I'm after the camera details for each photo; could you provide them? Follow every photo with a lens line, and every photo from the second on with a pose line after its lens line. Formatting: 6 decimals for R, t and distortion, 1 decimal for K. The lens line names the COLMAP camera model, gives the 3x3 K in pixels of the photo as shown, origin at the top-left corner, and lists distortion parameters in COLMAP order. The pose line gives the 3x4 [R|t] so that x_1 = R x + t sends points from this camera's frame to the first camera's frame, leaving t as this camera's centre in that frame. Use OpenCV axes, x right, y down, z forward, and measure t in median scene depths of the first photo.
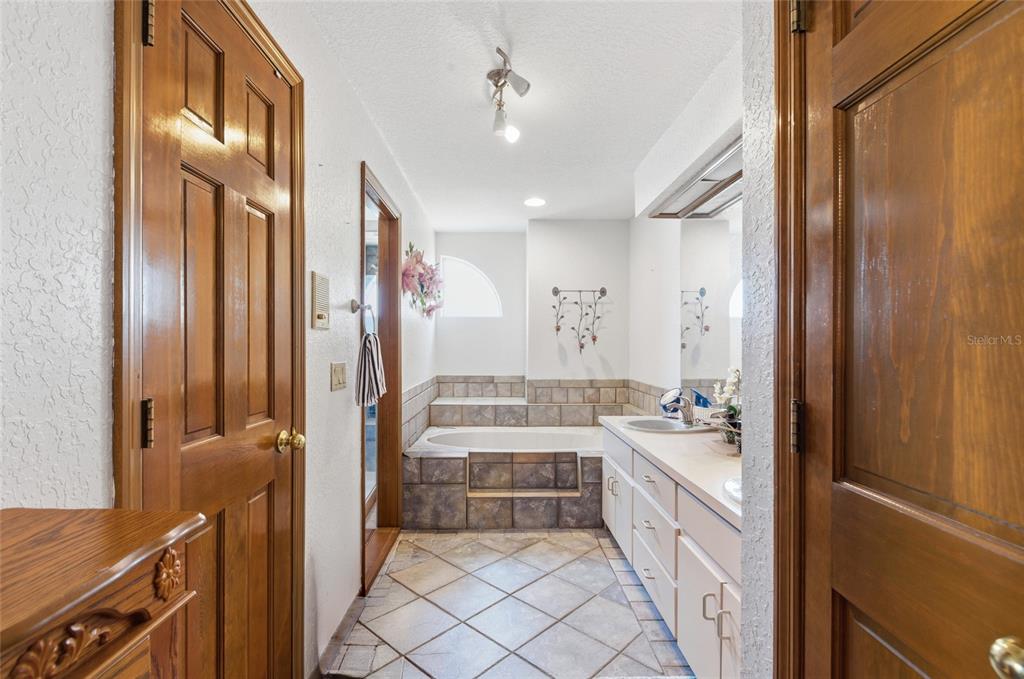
lens RADIAL K [[469.8, 0, 514.0], [0, 469.8, 342.0], [0, 0, 1]] dist [0.003291, -0.000920]
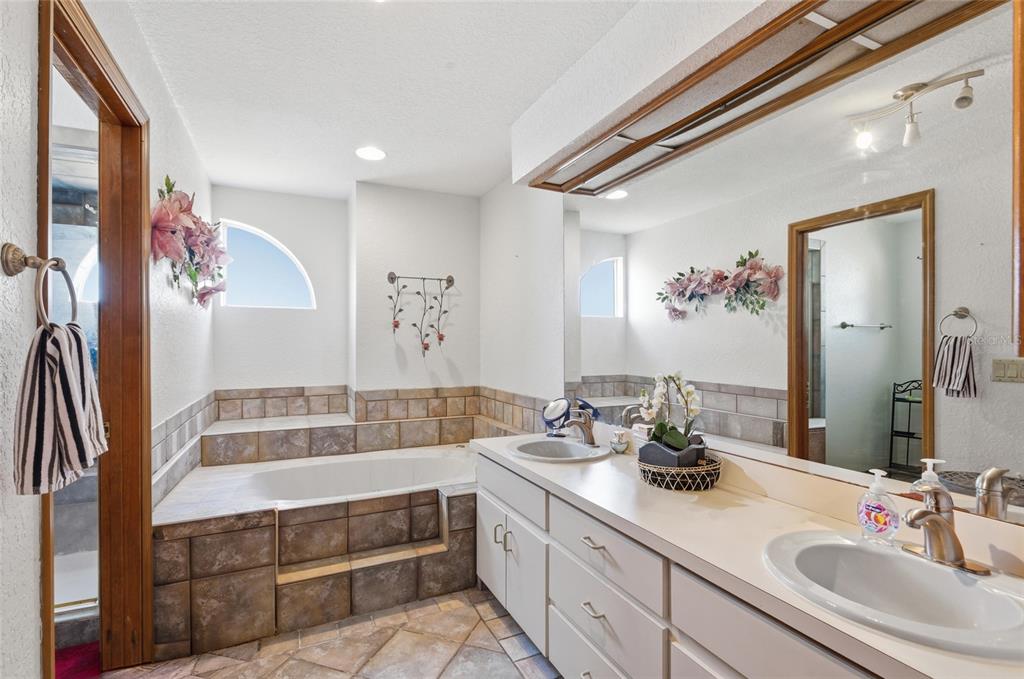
lens RADIAL K [[469.8, 0, 513.0], [0, 469.8, 343.6], [0, 0, 1]] dist [0.003291, -0.000920]
pose [[0.914962, -0.001601, 0.403537, -0.059812], [-0.000426, 0.999988, 0.004935, -0.001377], [-0.403540, -0.004687, 0.914950, 0.268461]]
